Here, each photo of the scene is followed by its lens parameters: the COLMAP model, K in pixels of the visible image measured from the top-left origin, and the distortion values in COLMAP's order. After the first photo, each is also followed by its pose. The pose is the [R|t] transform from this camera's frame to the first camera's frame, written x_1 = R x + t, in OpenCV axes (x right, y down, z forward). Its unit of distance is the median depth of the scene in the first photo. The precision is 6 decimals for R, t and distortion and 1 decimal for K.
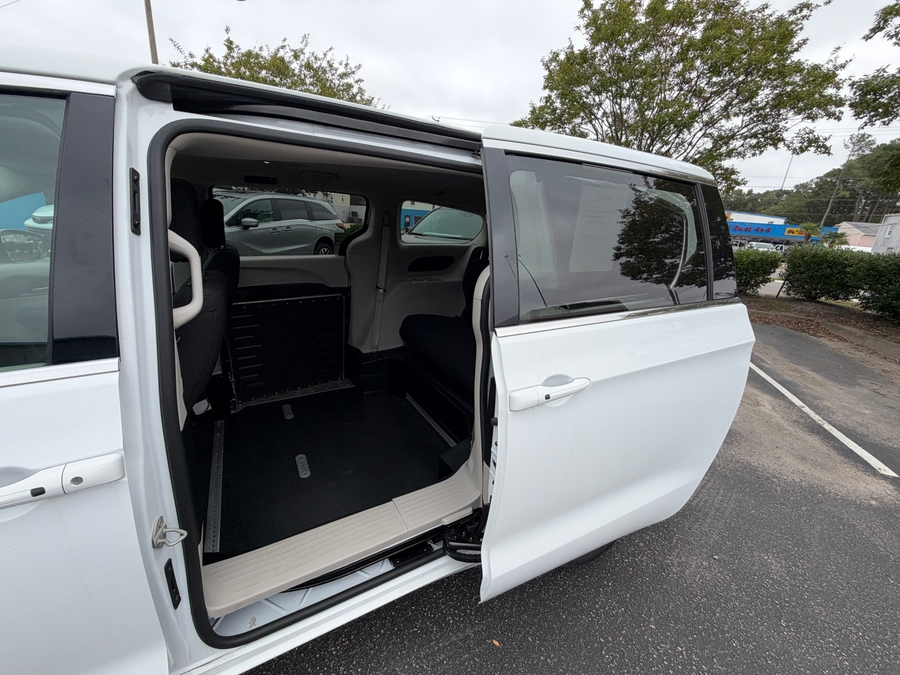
lens RADIAL K [[361.2, 0, 449.1], [0, 361.2, 335.3], [0, 0, 1]] dist [0.000713, 0.000110]
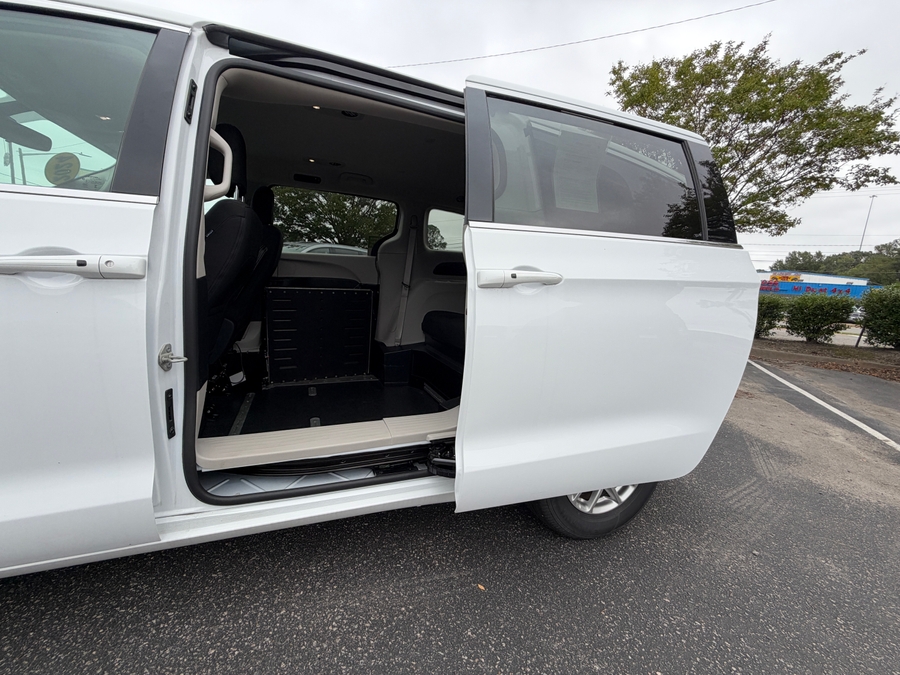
lens RADIAL K [[361.2, 0, 449.1], [0, 361.2, 335.3], [0, 0, 1]] dist [0.000713, 0.000110]
pose [[0.991197, 0.017923, -0.131179, 0.088917], [-0.040219, 0.984735, -0.169350, 0.210668], [0.126141, 0.173135, 0.976787, -0.016785]]
